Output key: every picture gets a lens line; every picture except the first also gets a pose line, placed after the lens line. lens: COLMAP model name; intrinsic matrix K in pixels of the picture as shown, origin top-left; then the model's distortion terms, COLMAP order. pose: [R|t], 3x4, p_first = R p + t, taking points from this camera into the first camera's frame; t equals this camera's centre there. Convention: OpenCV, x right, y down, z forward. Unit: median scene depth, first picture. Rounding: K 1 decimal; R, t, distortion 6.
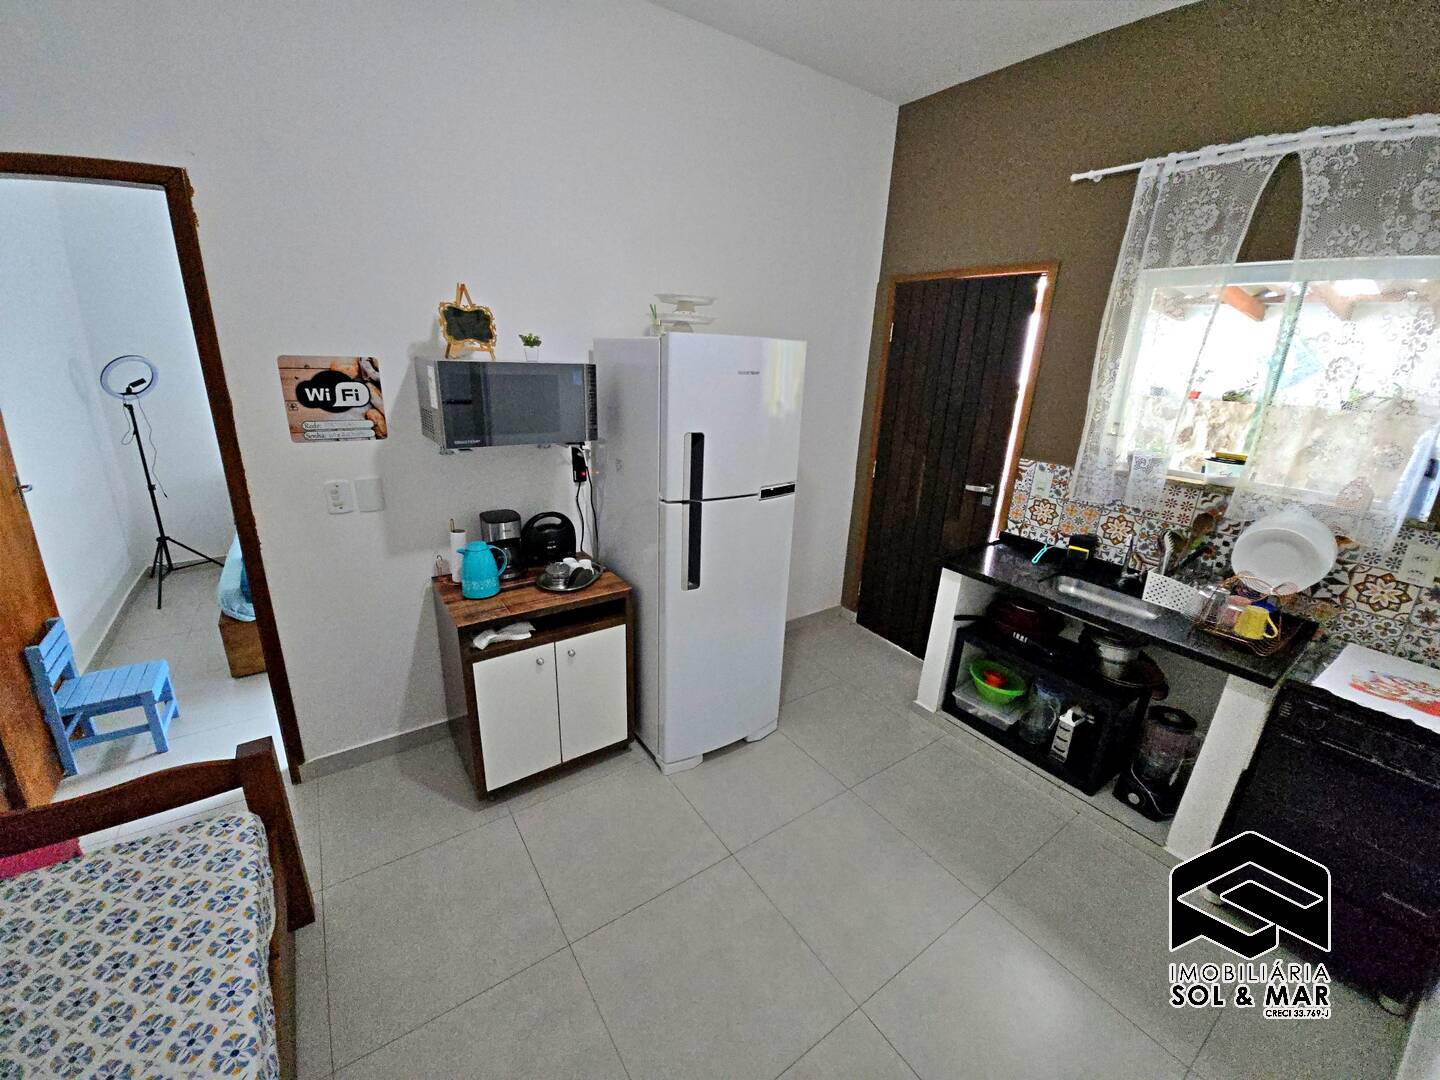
lens RADIAL K [[574.8, 0, 710.4], [0, 574.8, 533.0], [0, 0, 1]] dist [-0.015436, -0.003649]
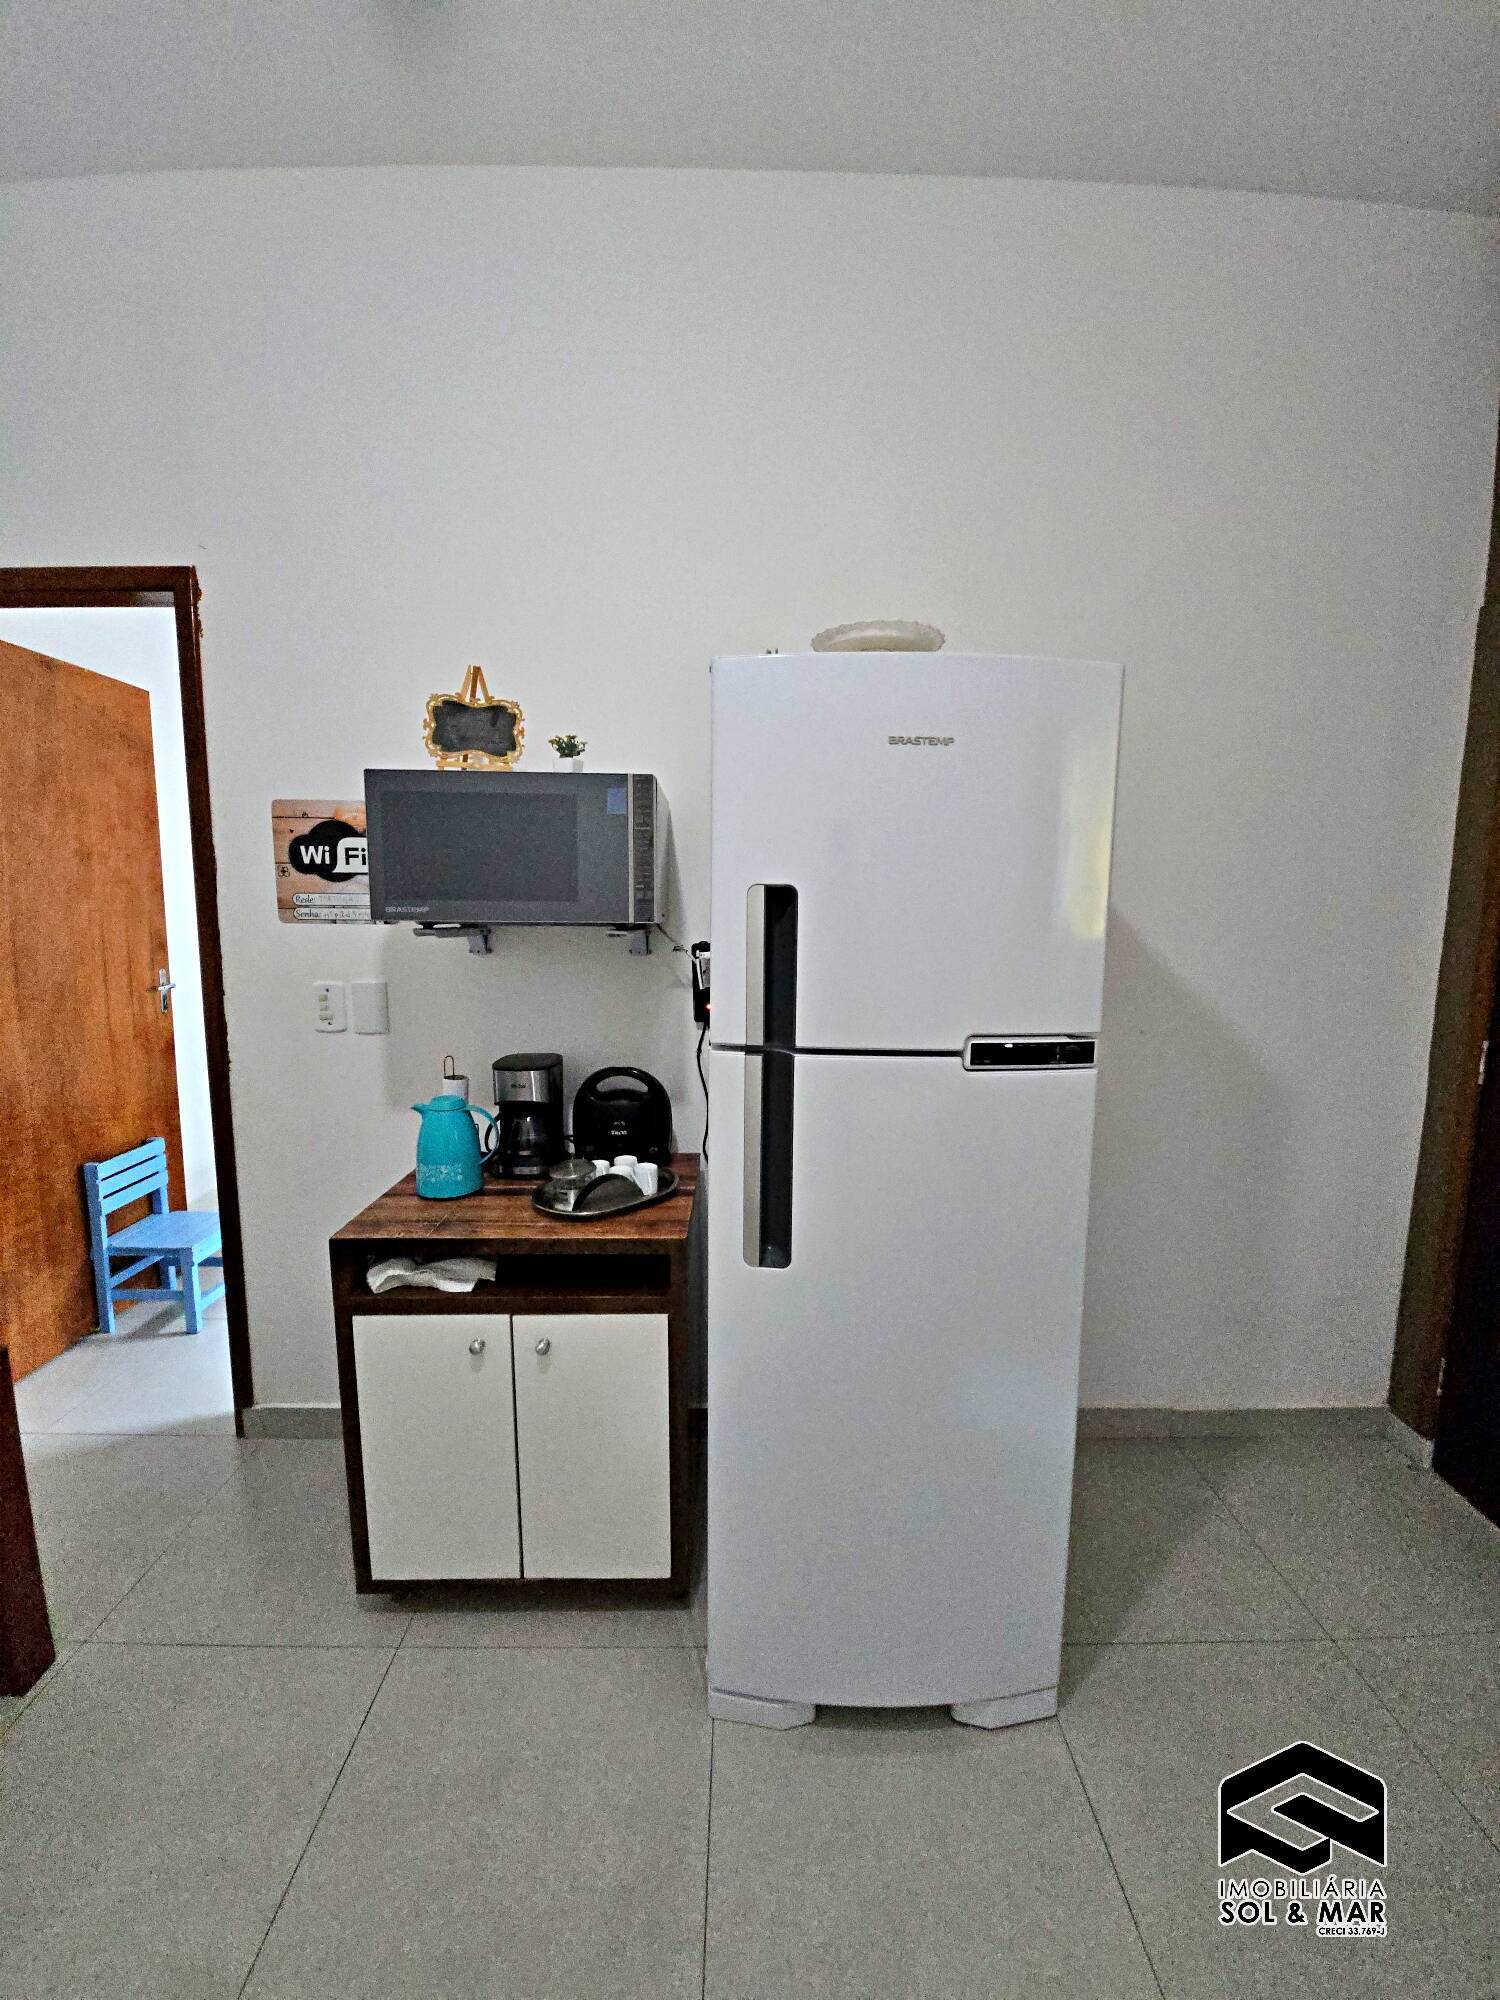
lens RADIAL K [[798.3, 0, 751.3], [0, 798.3, 998.4], [0, 0, 1]] dist [-0.015436, -0.003649]
pose [[0.833043, 0.034476, -0.552133, 0.275336], [-0.145109, 0.976727, -0.157948, 0.002608], [0.533838, 0.211697, 0.818658, 0.502781]]
